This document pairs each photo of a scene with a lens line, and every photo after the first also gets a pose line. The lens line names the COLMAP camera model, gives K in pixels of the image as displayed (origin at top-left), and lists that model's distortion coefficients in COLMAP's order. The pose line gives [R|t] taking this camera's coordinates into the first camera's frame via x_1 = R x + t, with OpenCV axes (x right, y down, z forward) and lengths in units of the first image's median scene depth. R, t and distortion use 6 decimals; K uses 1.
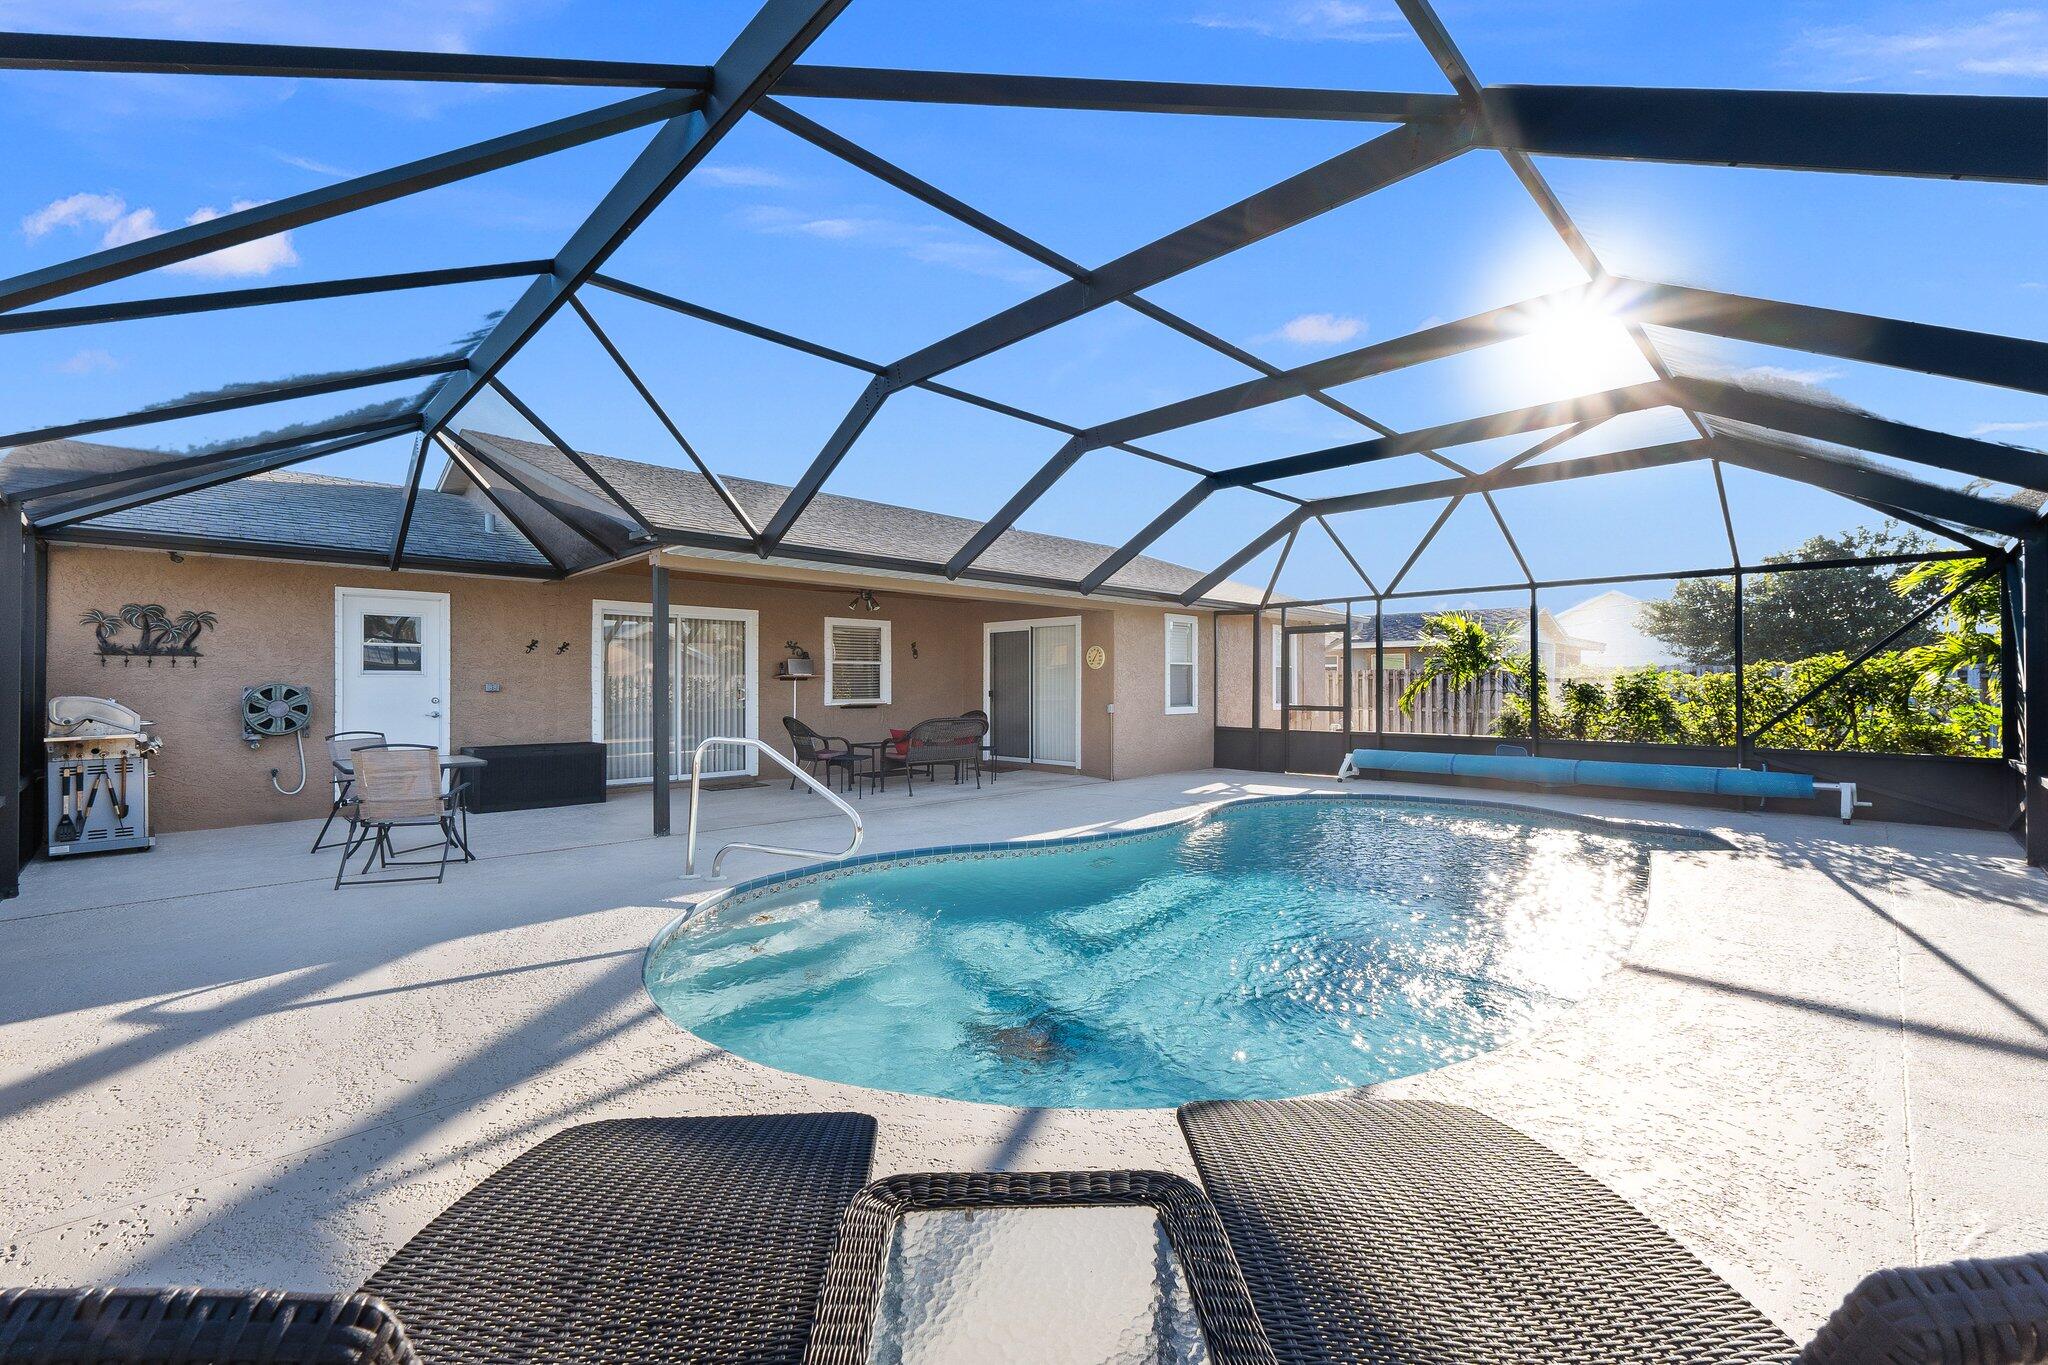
lens RADIAL K [[863.2, 0, 1023.4], [0, 863.2, 686.3], [0, 0, 1]] dist [0.005653, 0.000314]
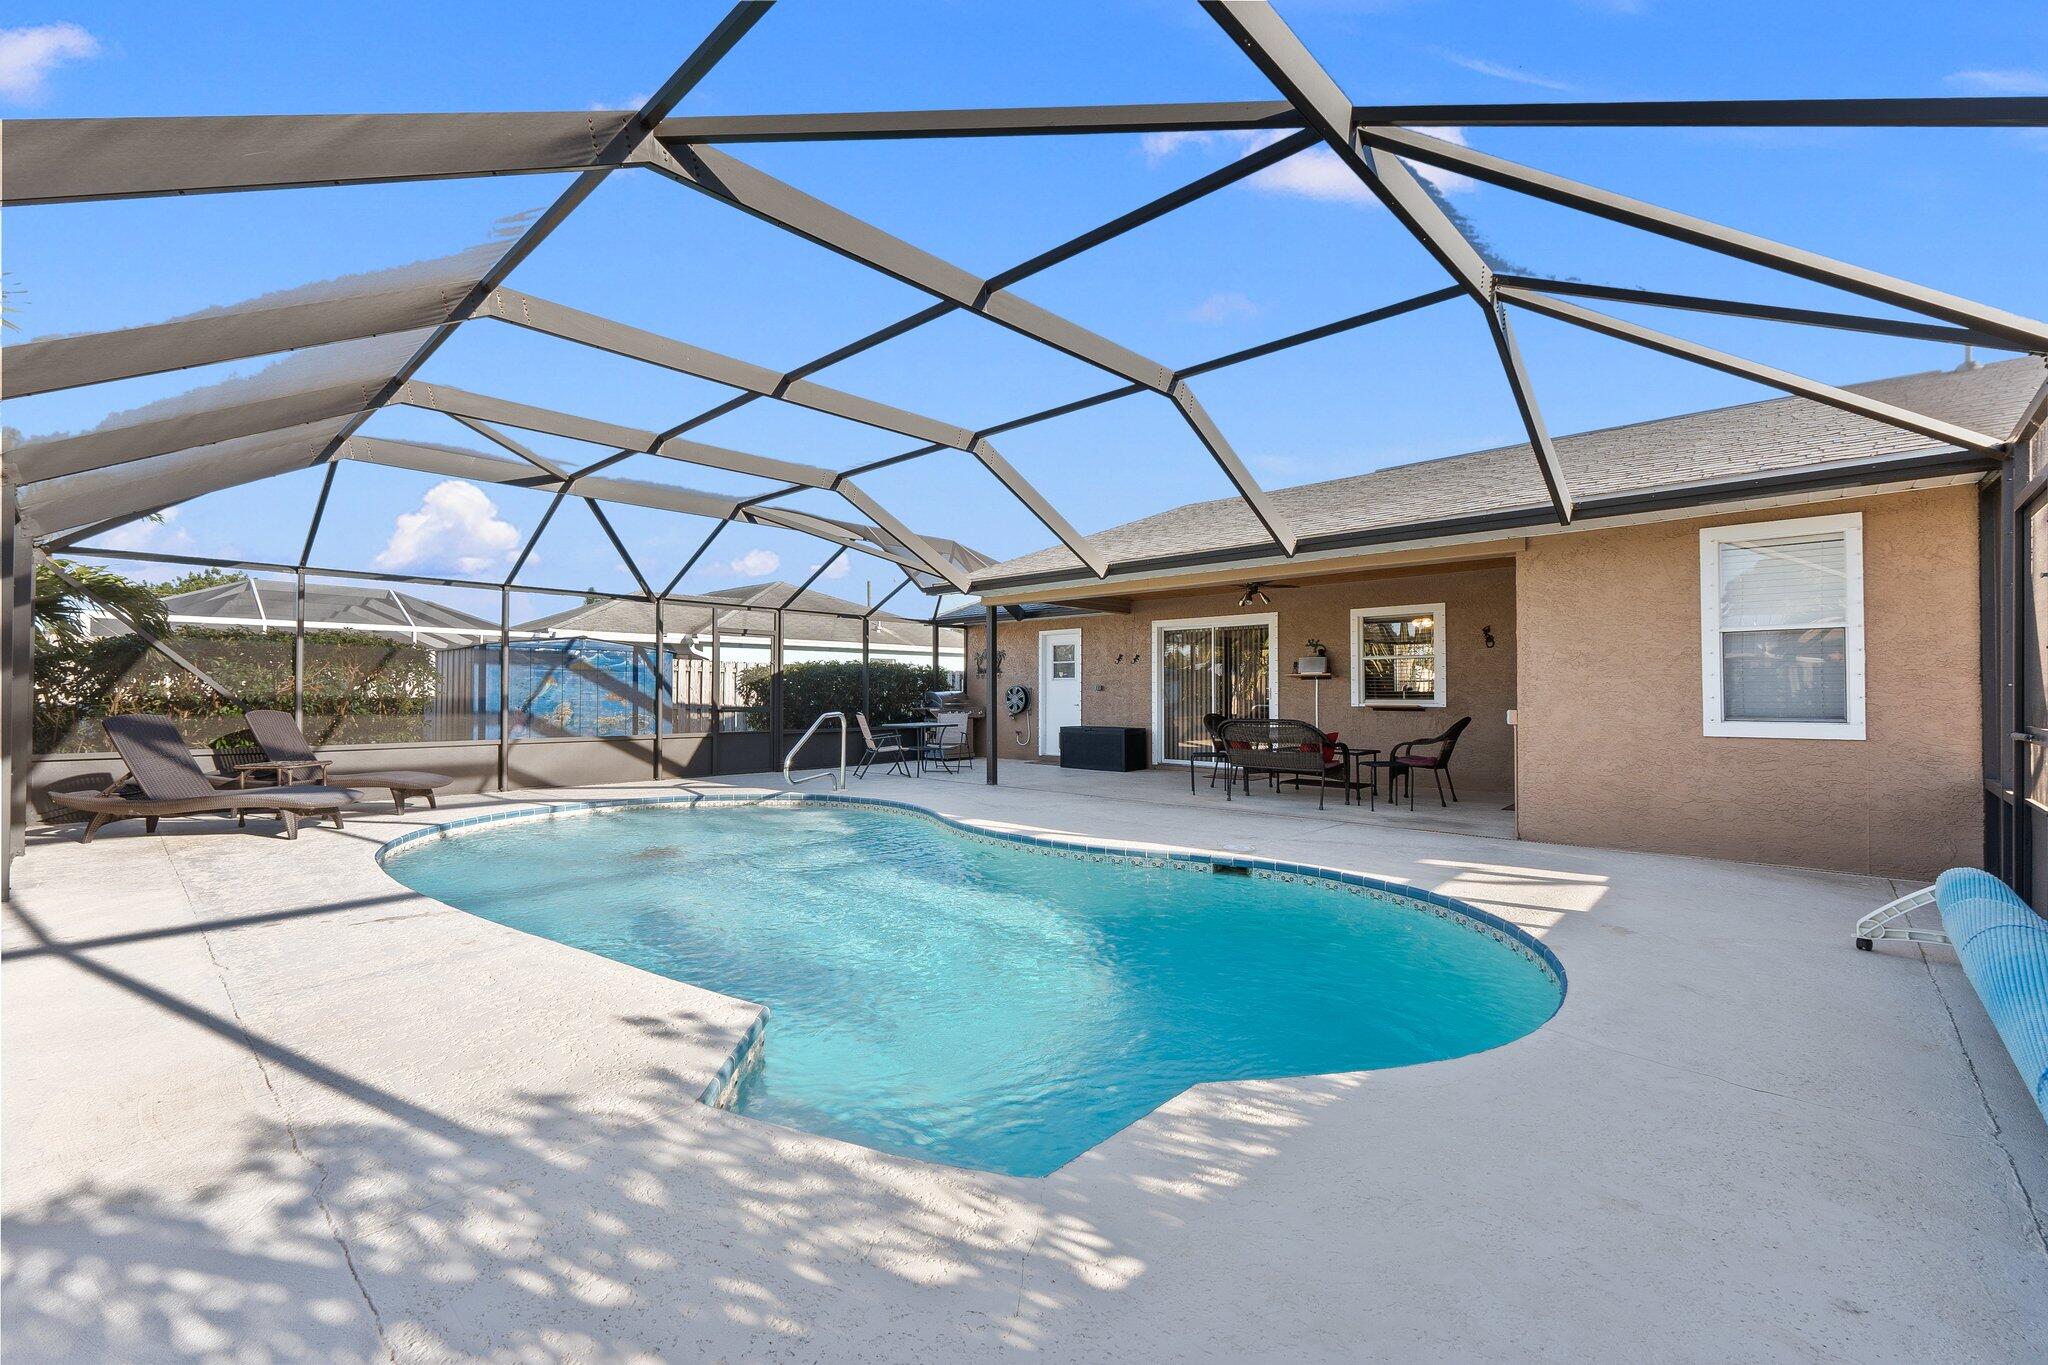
lens RADIAL K [[863.2, 0, 1023.4], [0, 863.2, 686.3], [0, 0, 1]] dist [0.005653, 0.000314]
pose [[0.040096, -0.009149, -0.999154, 0.688219], [-0.000964, 0.999957, -0.009195, 0.010015], [0.999195, 0.001332, 0.040086, 0.637508]]
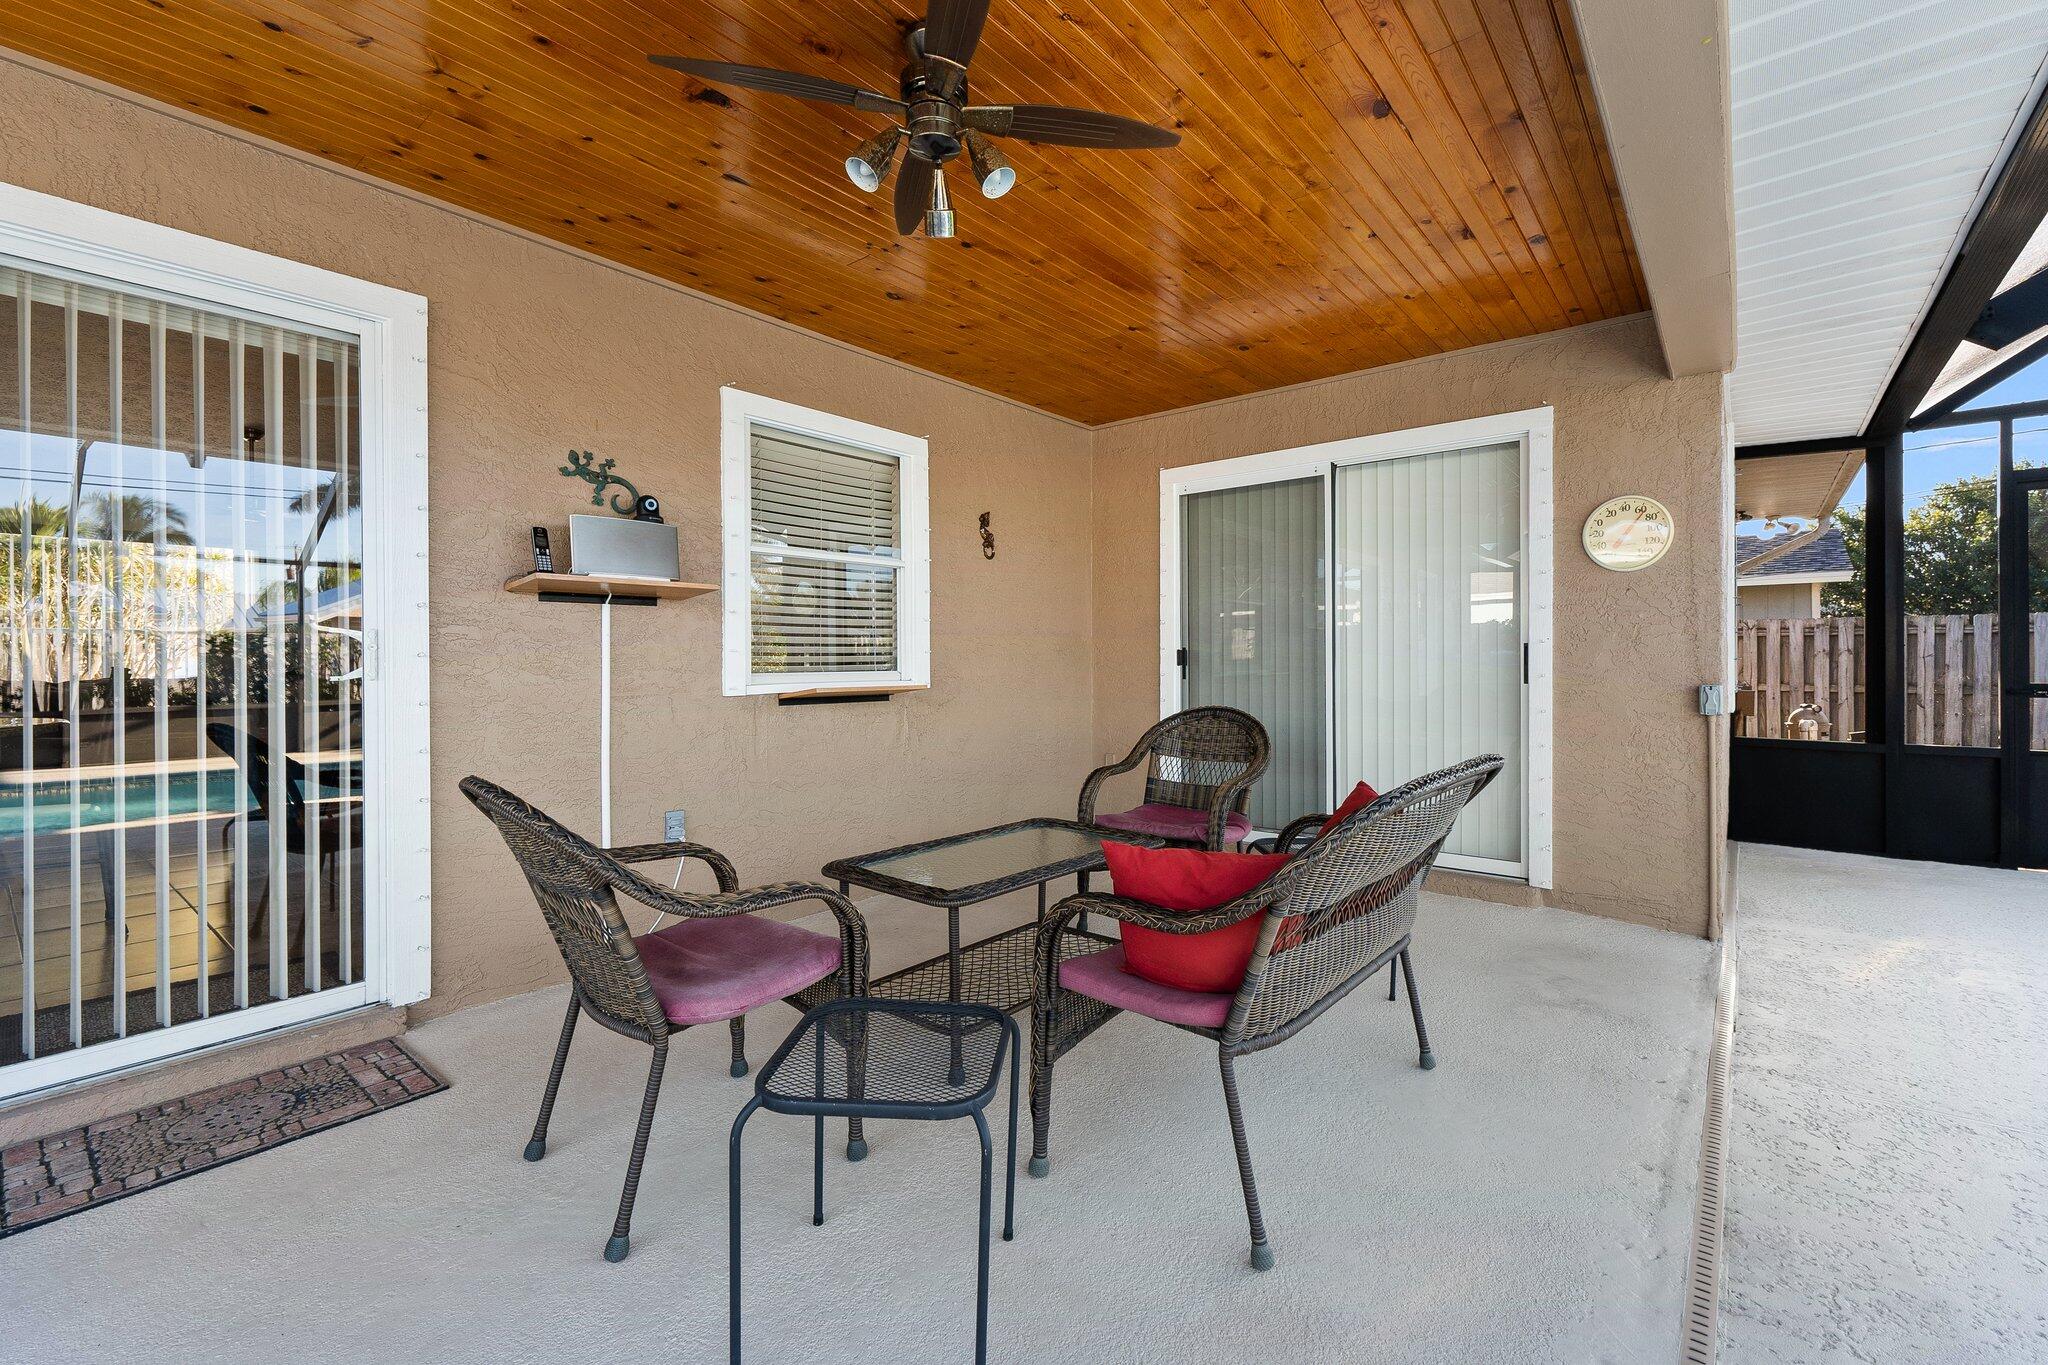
lens RADIAL K [[863.2, 0, 1023.4], [0, 863.2, 686.3], [0, 0, 1]] dist [0.005653, 0.000314]
pose [[0.995818, -0.007801, 0.091025, -0.162390], [0.005162, 0.999561, 0.029182, 0.011421], [-0.091213, -0.028591, 0.995421, 0.727247]]
